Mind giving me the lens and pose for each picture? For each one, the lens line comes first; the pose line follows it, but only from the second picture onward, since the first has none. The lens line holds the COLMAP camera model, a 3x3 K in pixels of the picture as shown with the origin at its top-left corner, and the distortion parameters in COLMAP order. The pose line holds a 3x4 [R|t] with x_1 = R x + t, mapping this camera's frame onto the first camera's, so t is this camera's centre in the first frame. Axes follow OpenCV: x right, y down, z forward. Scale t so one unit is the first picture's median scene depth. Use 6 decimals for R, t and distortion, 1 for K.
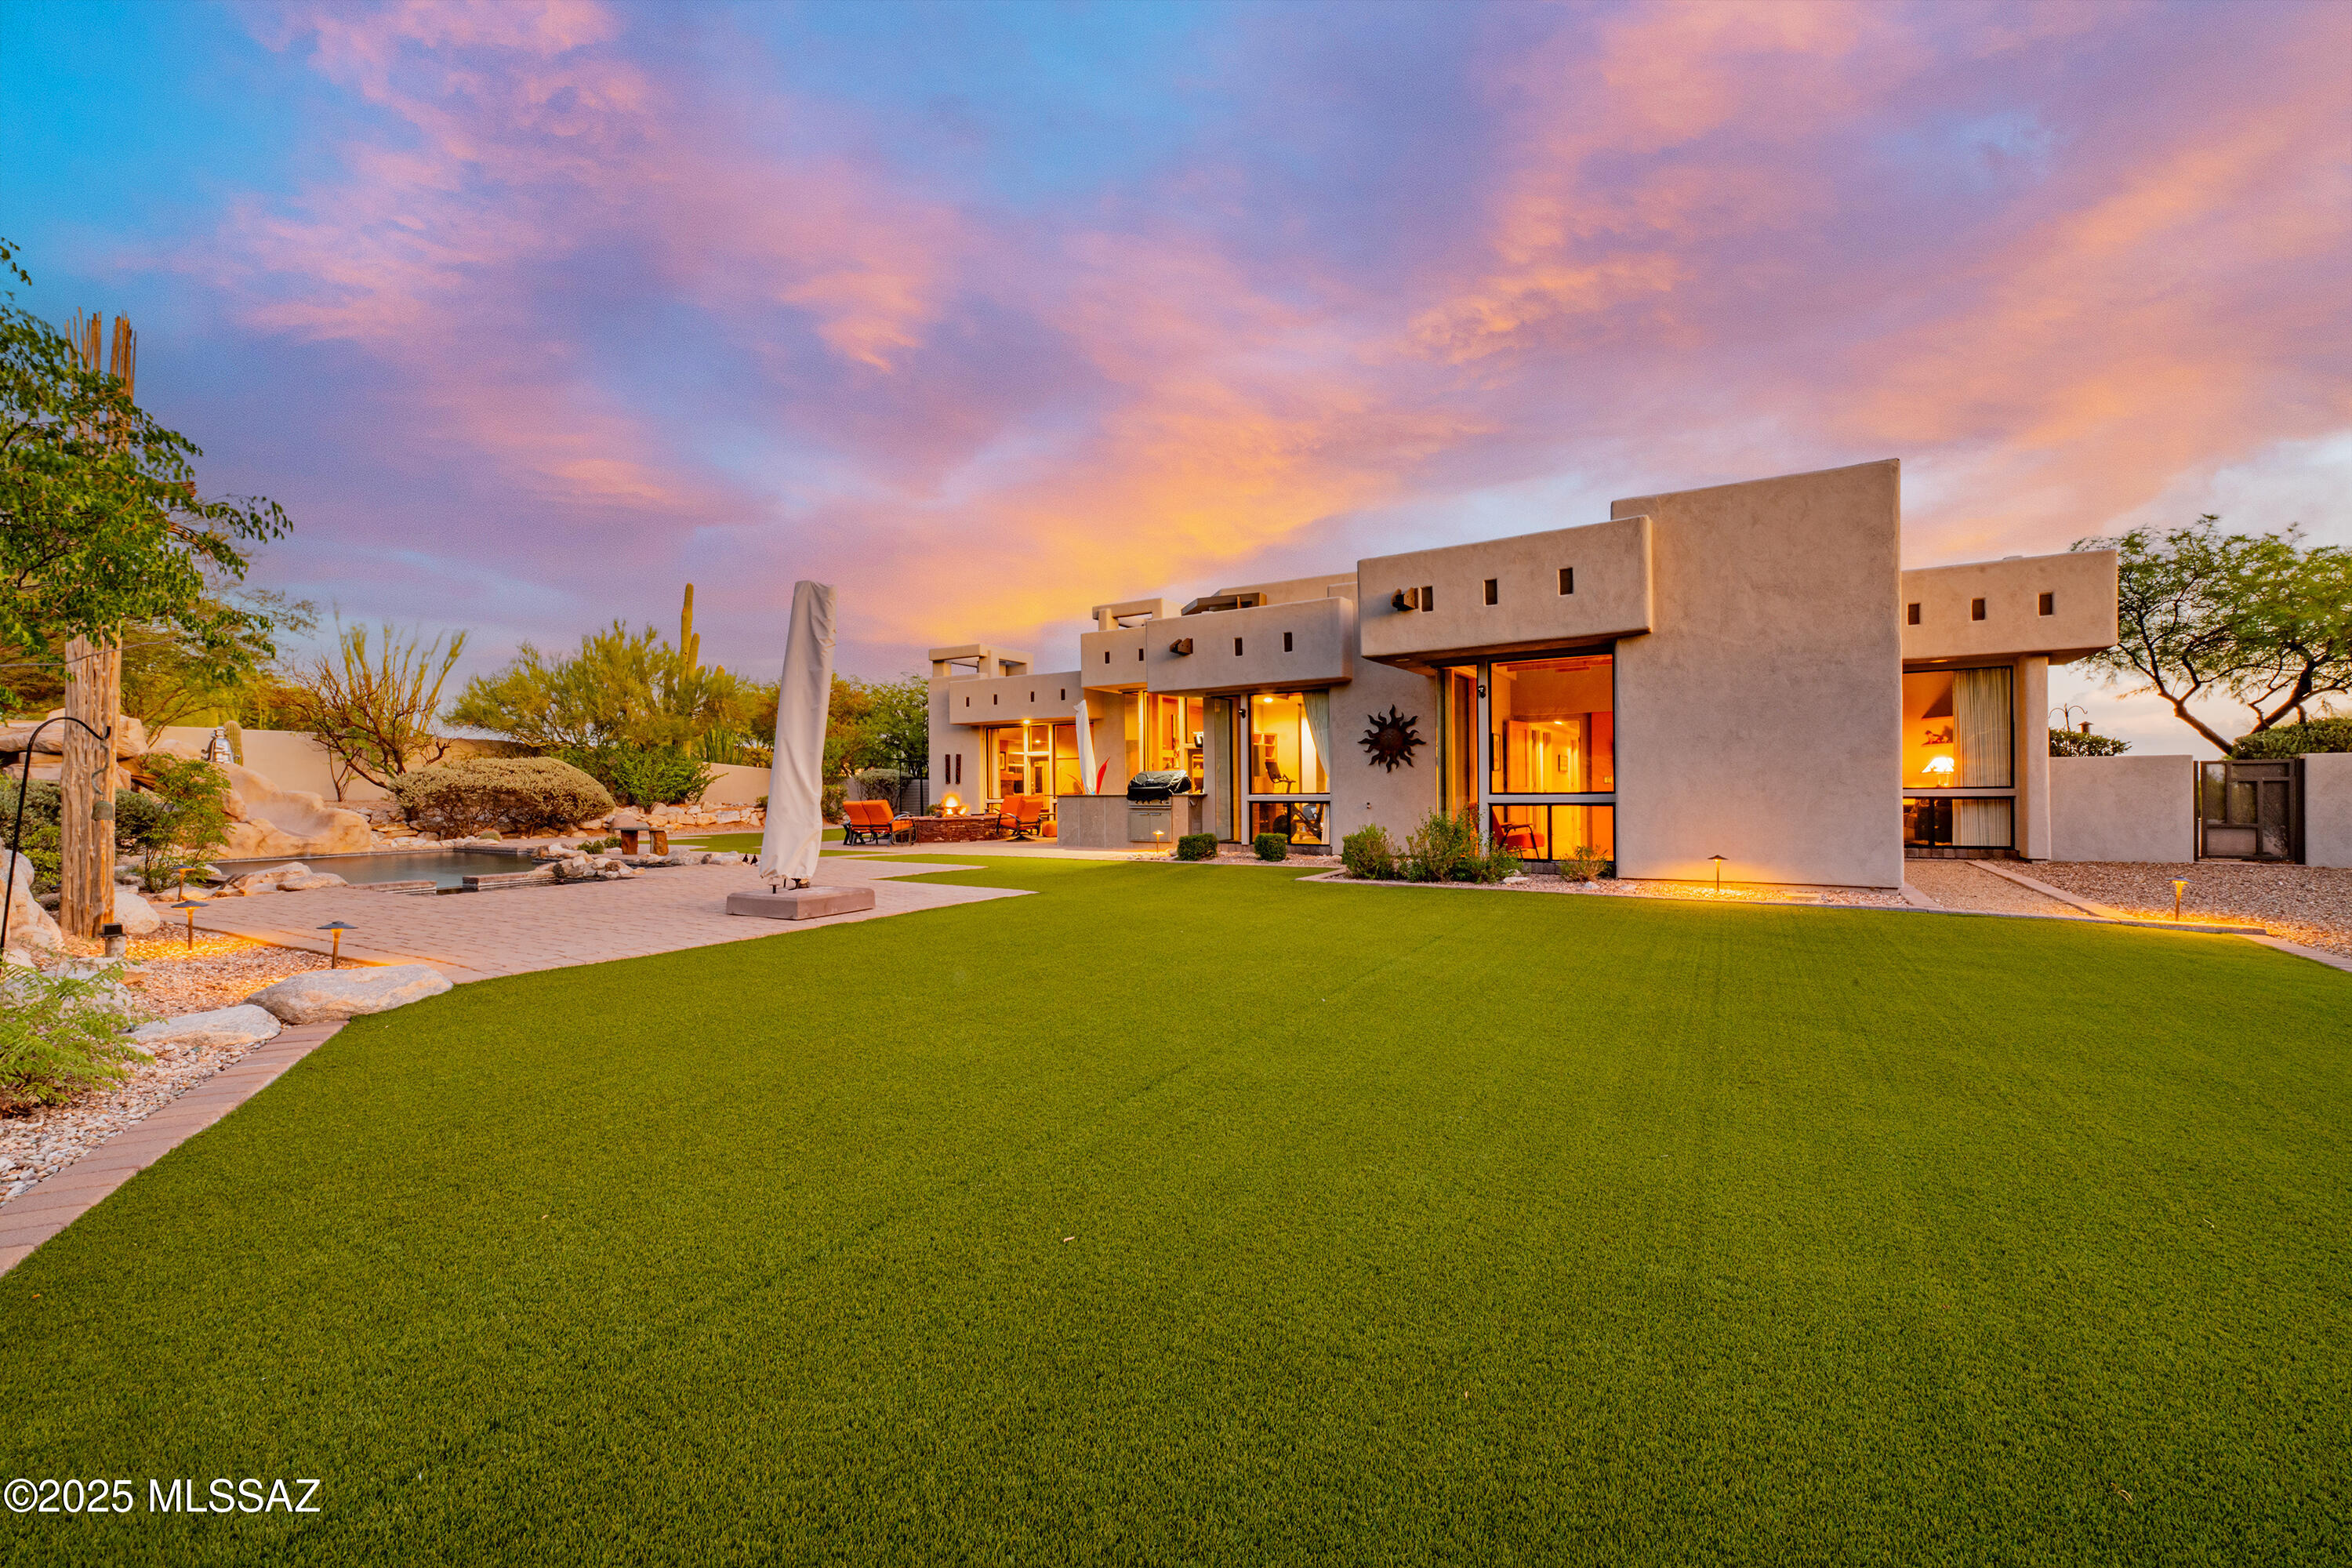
lens RADIAL K [[947.4, 0, 1169.9], [0, 947.4, 784.0], [0, 0, 1]] dist [-0.002874, -0.000078]
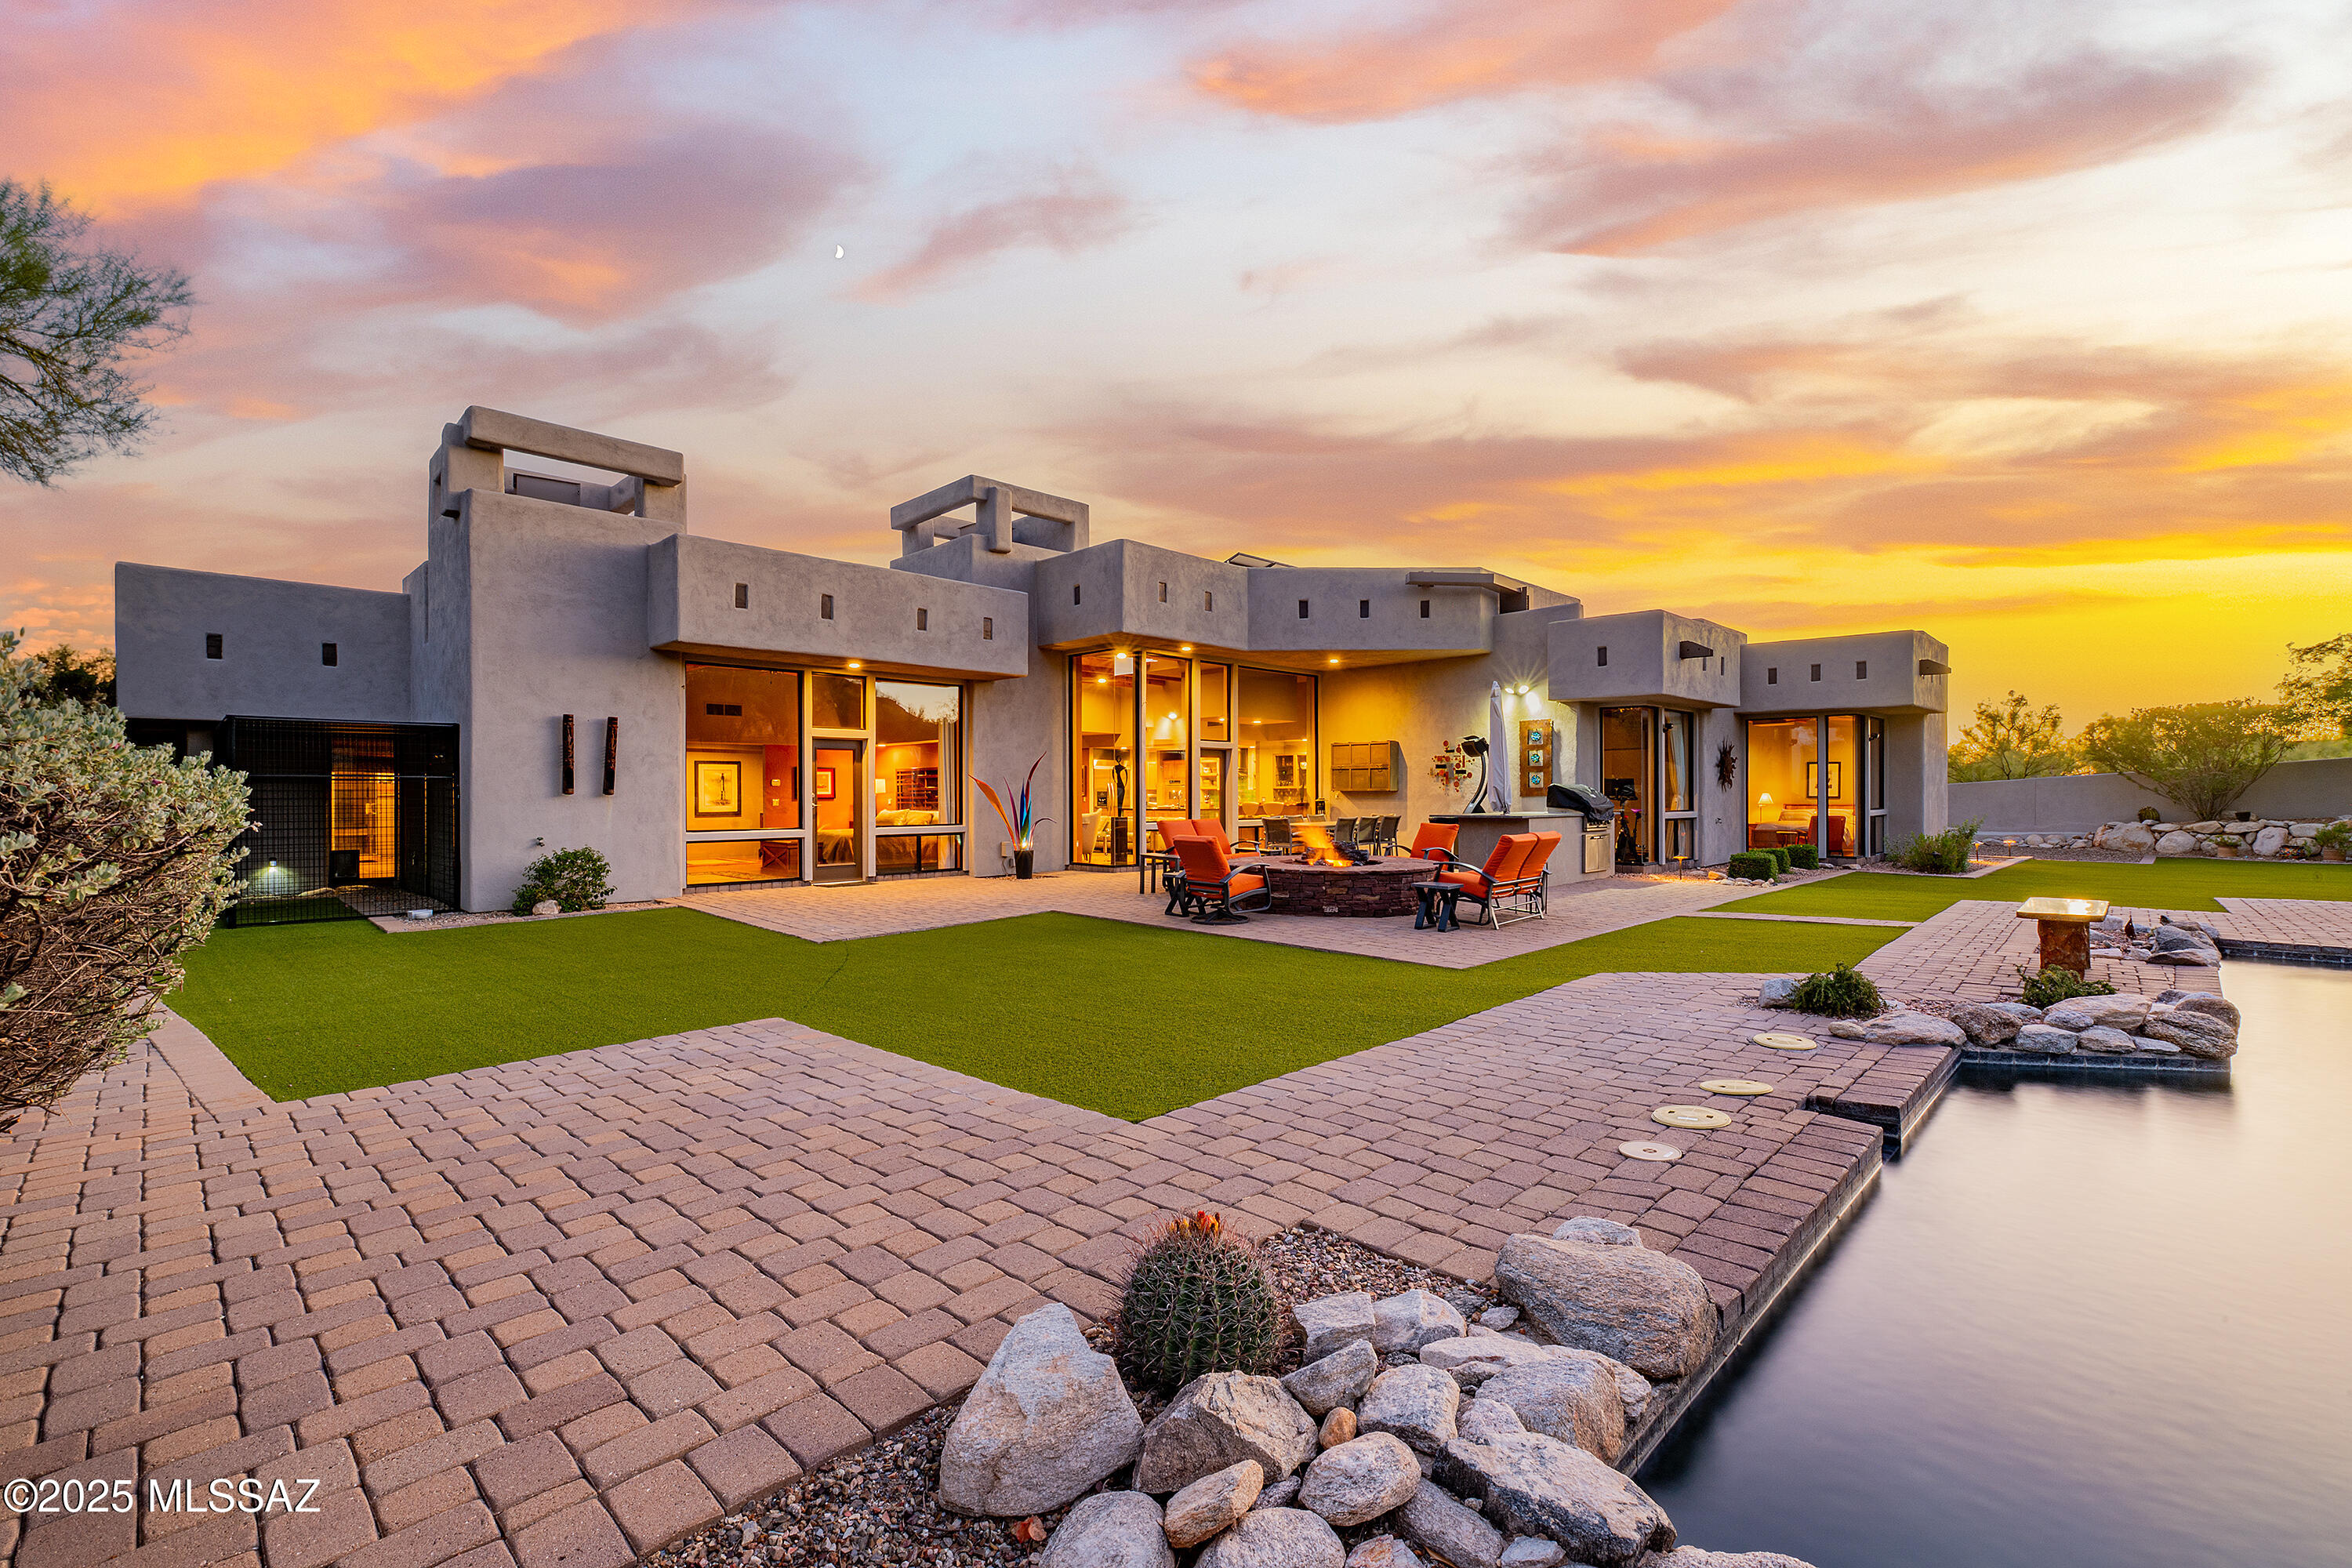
lens RADIAL K [[1025.0, 0, 1177.8], [0, 1025.0, 794.8], [0, 0, 1]] dist [0.003054, -0.000059]
pose [[0.245597, 0.013366, 0.969280, -0.691383], [-0.003187, 0.999911, -0.012981, 0.006103], [-0.969367, 0.000099, 0.245618, 0.813860]]
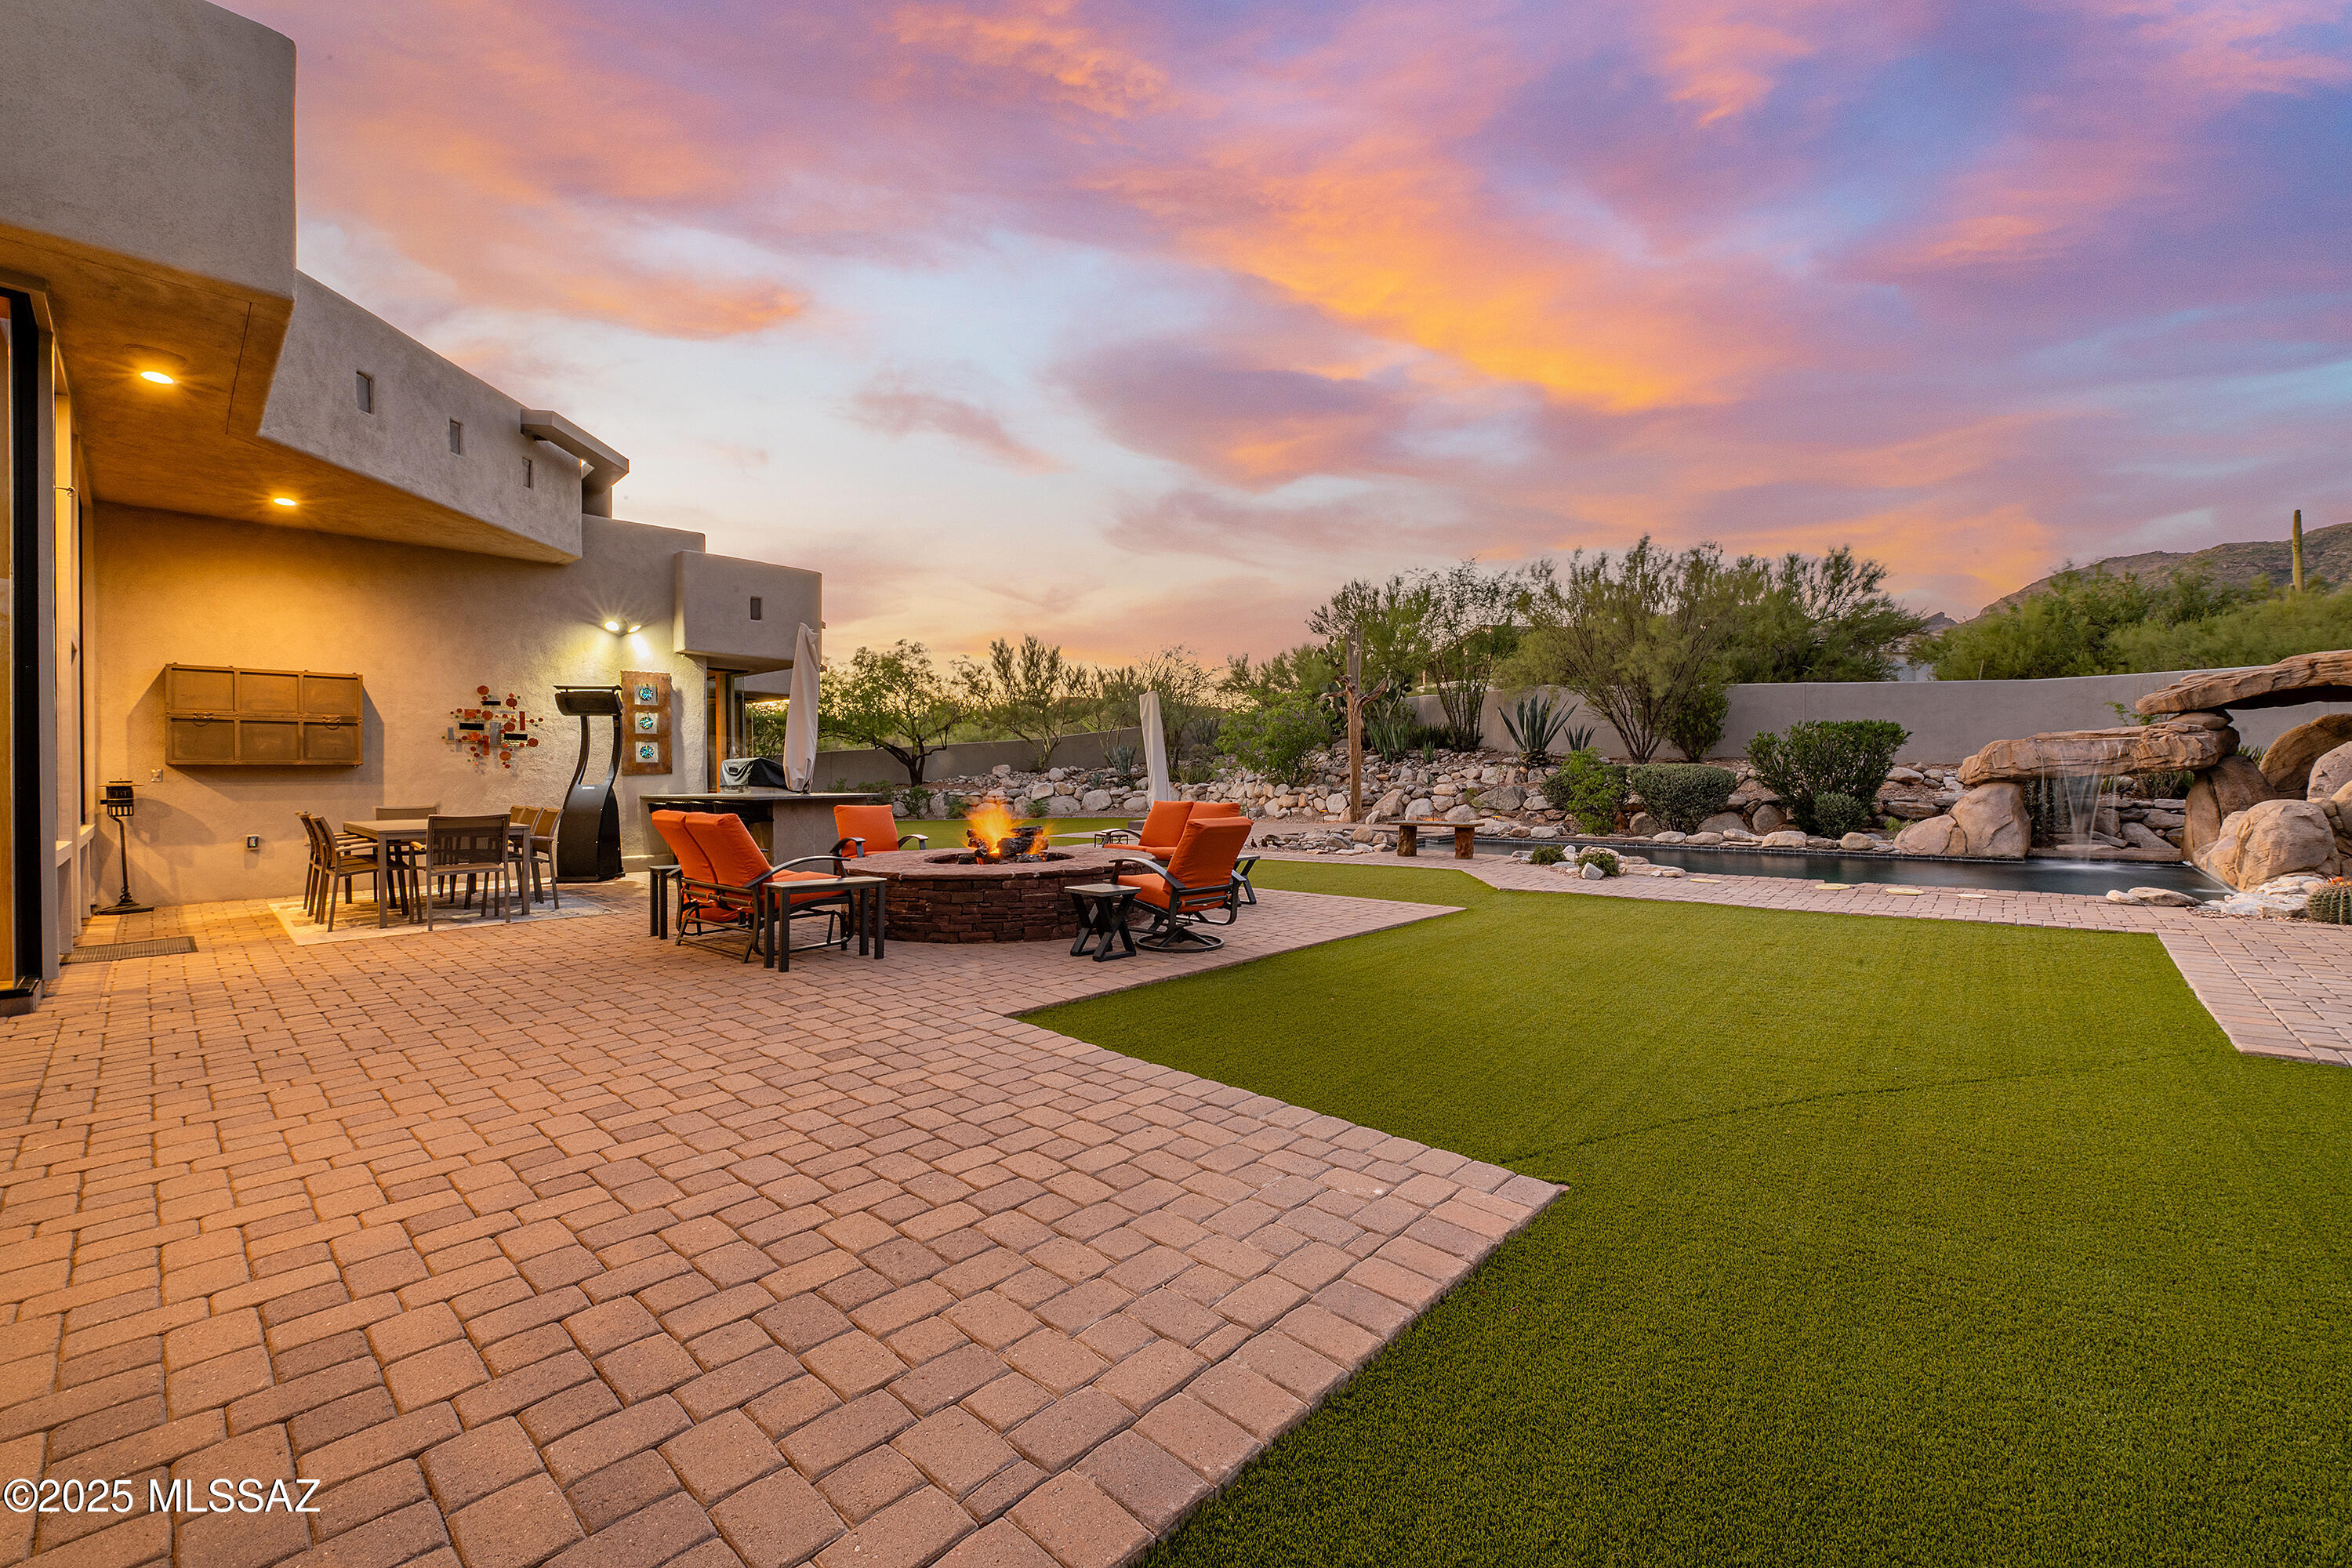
lens RADIAL K [[947.4, 0, 1153.0], [0, 947.4, 781.4], [0, 0, 1]] dist [-0.002874, -0.000078]
pose [[-0.973352, -0.005601, 0.229248, -0.309276], [-0.003574, 0.999951, 0.009255, -0.005527], [-0.229289, 0.008189, -0.973324, 1.154492]]
